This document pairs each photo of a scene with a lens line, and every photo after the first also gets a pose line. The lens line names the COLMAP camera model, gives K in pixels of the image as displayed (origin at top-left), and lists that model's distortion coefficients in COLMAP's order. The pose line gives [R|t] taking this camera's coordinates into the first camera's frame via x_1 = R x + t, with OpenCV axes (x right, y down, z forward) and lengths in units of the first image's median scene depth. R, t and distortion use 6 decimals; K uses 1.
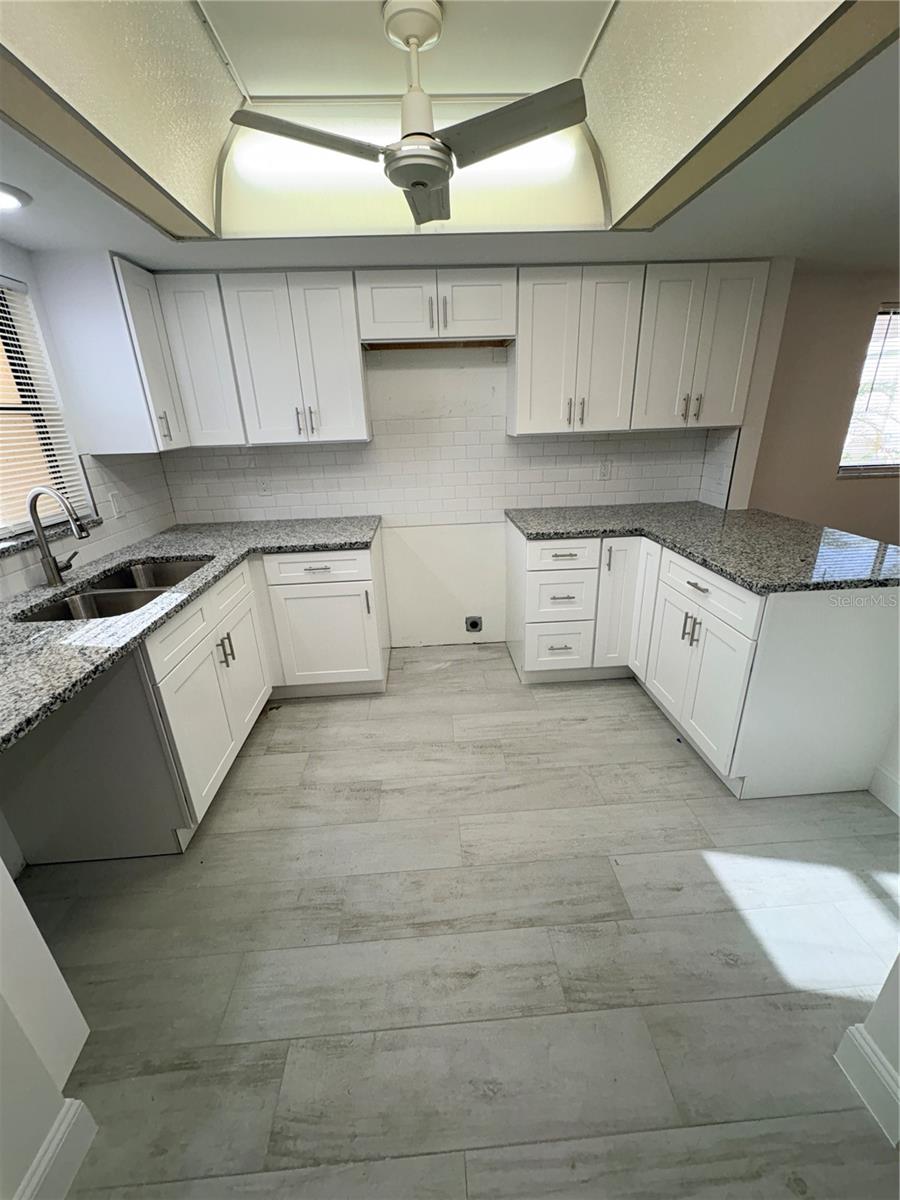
lens RADIAL K [[477.2, 0, 451.2], [0, 477.2, 599.1], [0, 0, 1]] dist [-0.000793, -0.000203]
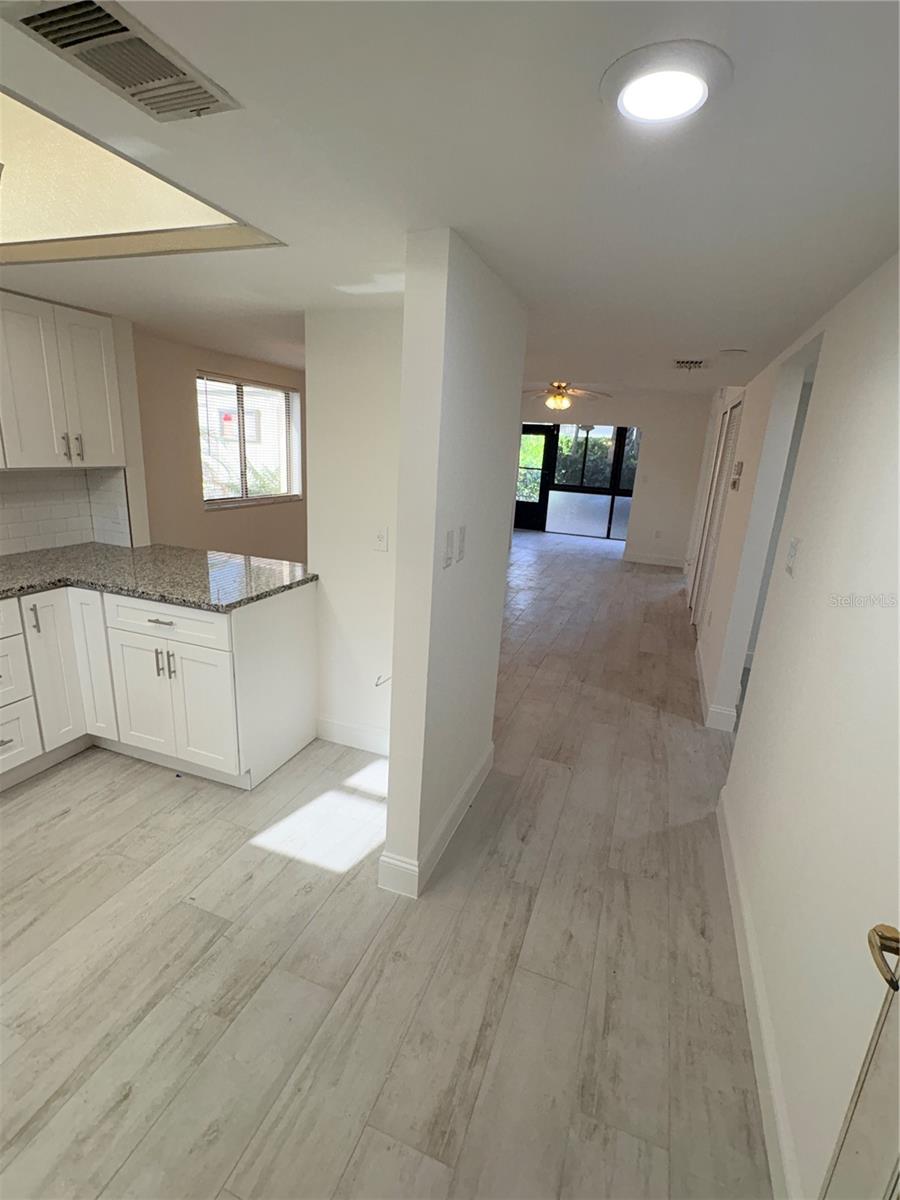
lens RADIAL K [[559.4, 0, 449.3], [0, 559.4, 599.6], [0, 0, 1]] dist [0.001747, -0.000941]
pose [[0.404600, -0.190157, 0.894505, -0.310935], [0.263510, 0.960897, 0.085081, -0.010744], [-0.875706, 0.201287, 0.438888, -0.101784]]
